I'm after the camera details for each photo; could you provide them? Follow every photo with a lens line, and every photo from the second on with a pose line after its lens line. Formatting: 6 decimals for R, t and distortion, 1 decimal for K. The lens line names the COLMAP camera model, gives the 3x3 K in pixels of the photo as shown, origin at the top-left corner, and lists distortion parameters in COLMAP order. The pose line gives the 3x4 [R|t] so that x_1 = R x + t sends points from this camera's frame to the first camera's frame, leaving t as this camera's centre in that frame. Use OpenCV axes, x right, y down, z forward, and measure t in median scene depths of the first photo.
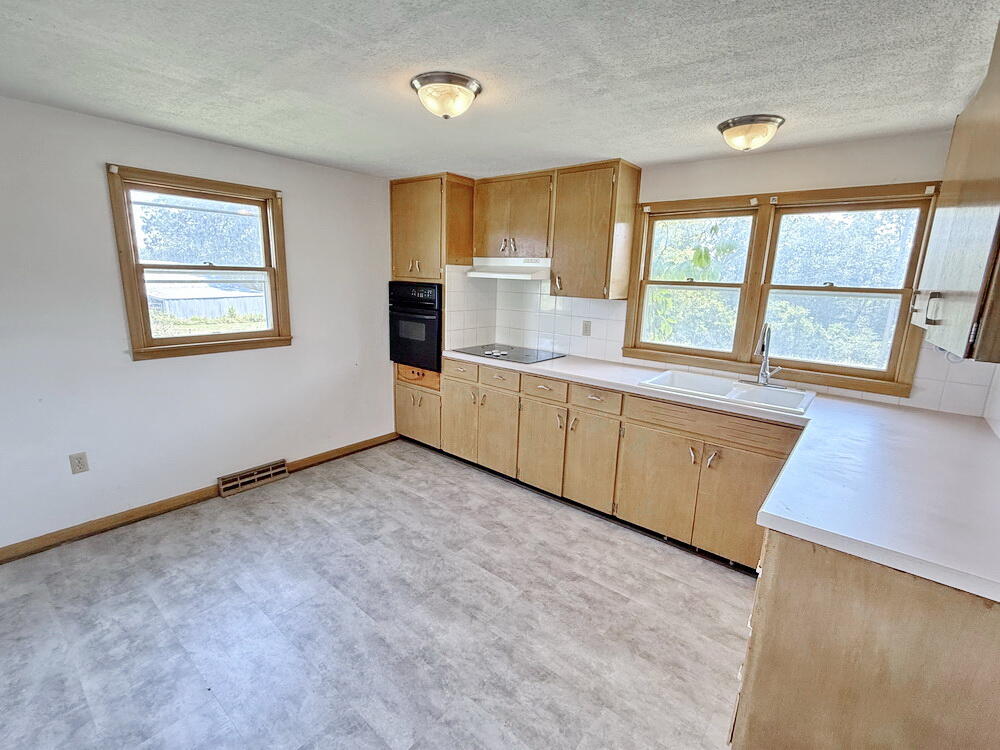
lens RADIAL K [[463.6, 0, 504.1], [0, 463.6, 371.4], [0, 0, 1]] dist [0.001104, -0.000040]
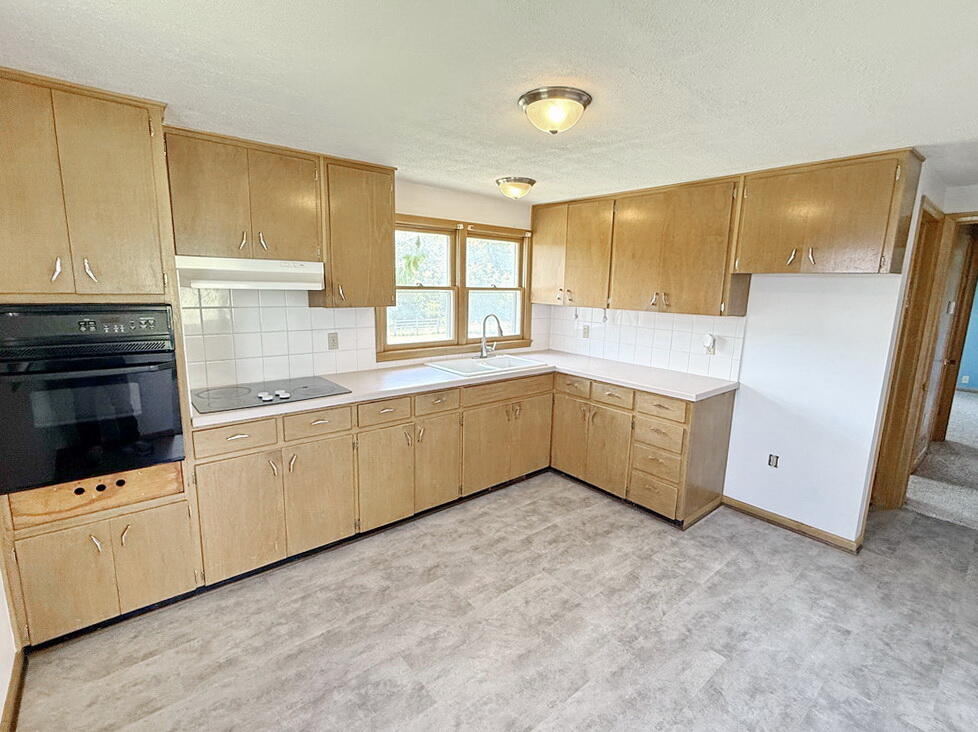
lens RADIAL K [[453.4, 0, 493.0], [0, 453.4, 362.5], [0, 0, 1]] dist [0.001104, -0.000040]
pose [[0.179893, -0.196495, 0.963861, -0.749671], [0.185824, 0.968992, 0.162859, -0.170326], [-0.965975, 0.149811, 0.210829, 0.653386]]
